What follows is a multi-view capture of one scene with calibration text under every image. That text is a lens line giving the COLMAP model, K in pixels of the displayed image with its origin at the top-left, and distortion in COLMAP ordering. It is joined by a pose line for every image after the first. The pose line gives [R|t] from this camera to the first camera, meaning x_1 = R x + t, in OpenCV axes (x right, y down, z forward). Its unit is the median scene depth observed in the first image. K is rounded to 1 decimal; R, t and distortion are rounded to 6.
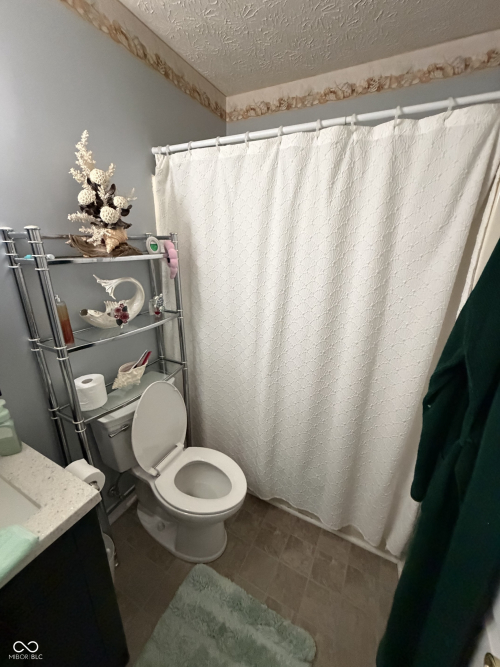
lens RADIAL K [[265.6, 0, 251.0], [0, 265.6, 331.9], [0, 0, 1]] dist [0.001260, -0.000130]
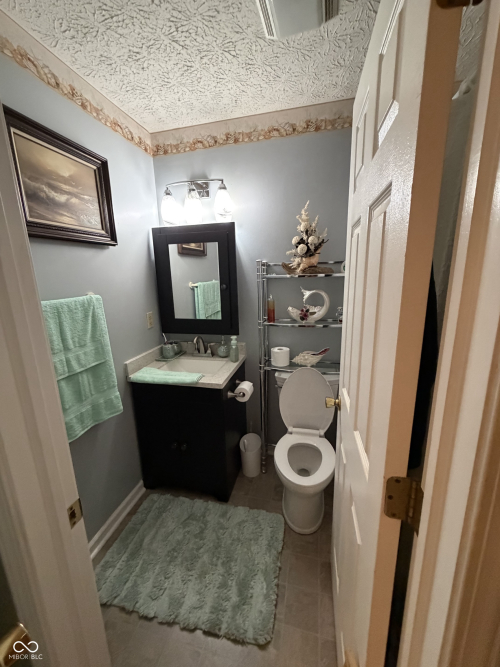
lens RADIAL K [[265.6, 0, 251.0], [0, 265.6, 331.9], [0, 0, 1]] dist [0.001260, -0.000130]
pose [[0.247176, 0.200438, -0.948013, 0.912329], [-0.287646, 0.949446, 0.125743, -0.074266], [0.925291, 0.241611, 0.292335, 0.337808]]
